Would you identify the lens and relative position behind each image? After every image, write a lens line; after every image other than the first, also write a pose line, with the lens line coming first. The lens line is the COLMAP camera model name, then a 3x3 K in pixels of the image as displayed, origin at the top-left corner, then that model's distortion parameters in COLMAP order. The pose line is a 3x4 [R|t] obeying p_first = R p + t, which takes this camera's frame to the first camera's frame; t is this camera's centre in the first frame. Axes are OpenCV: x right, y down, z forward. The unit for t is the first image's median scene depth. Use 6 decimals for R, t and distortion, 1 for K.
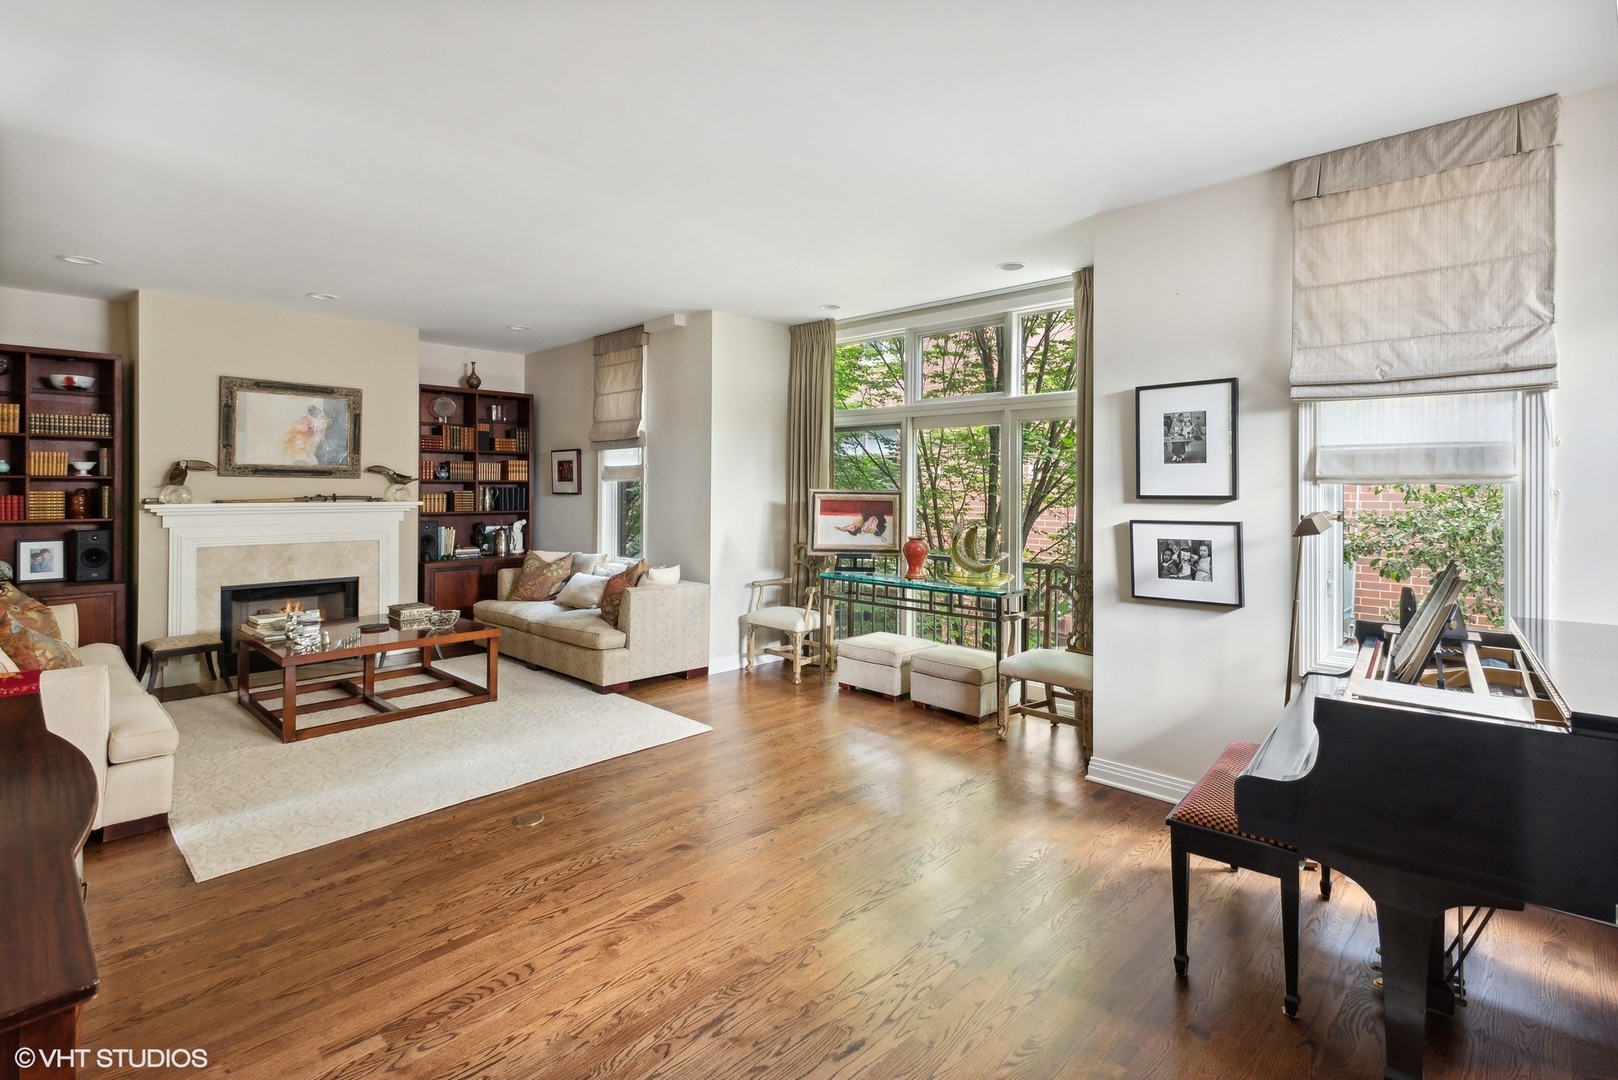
lens RADIAL K [[756.4, 0, 787.6], [0, 756.4, 490.1], [0, 0, 1]] dist [0.008071, -0.000870]
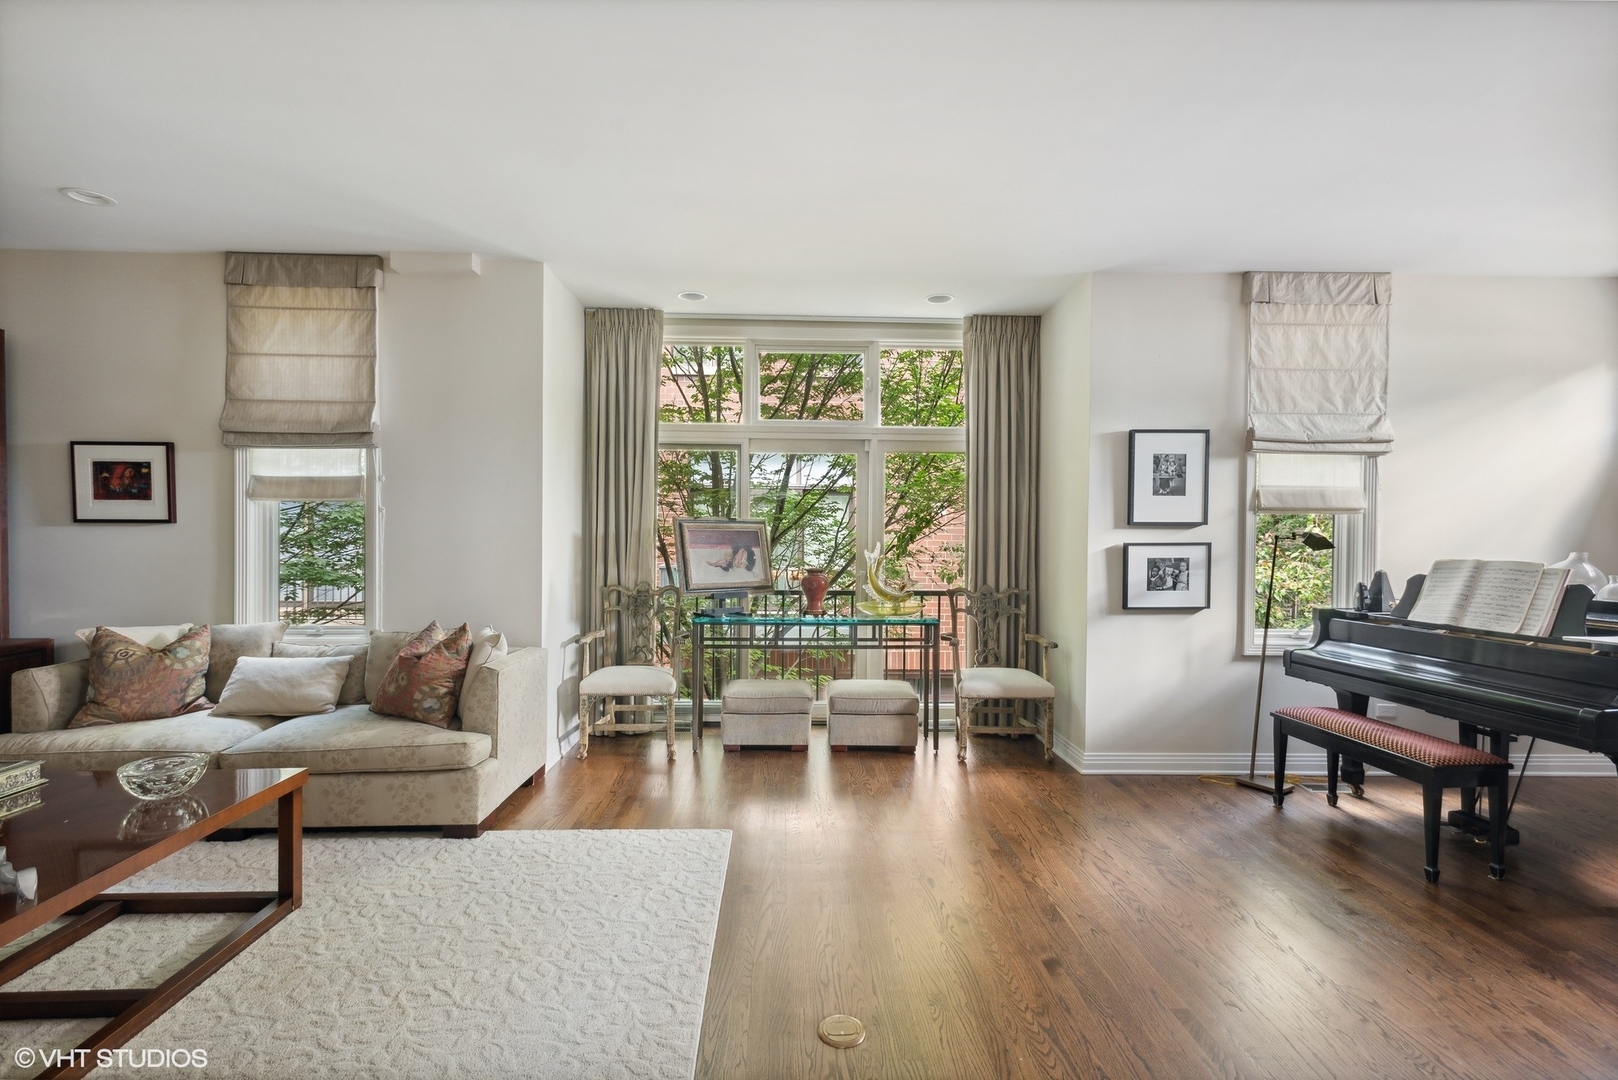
lens RADIAL K [[756.4, 0, 799.2], [0, 756.4, 546.6], [0, 0, 1]] dist [0.008071, -0.000870]
pose [[0.699600, -0.013715, 0.714403, -0.771174], [-0.002455, 0.999764, 0.021597, 0.022034], [-0.714530, -0.016863, 0.699401, 0.569948]]
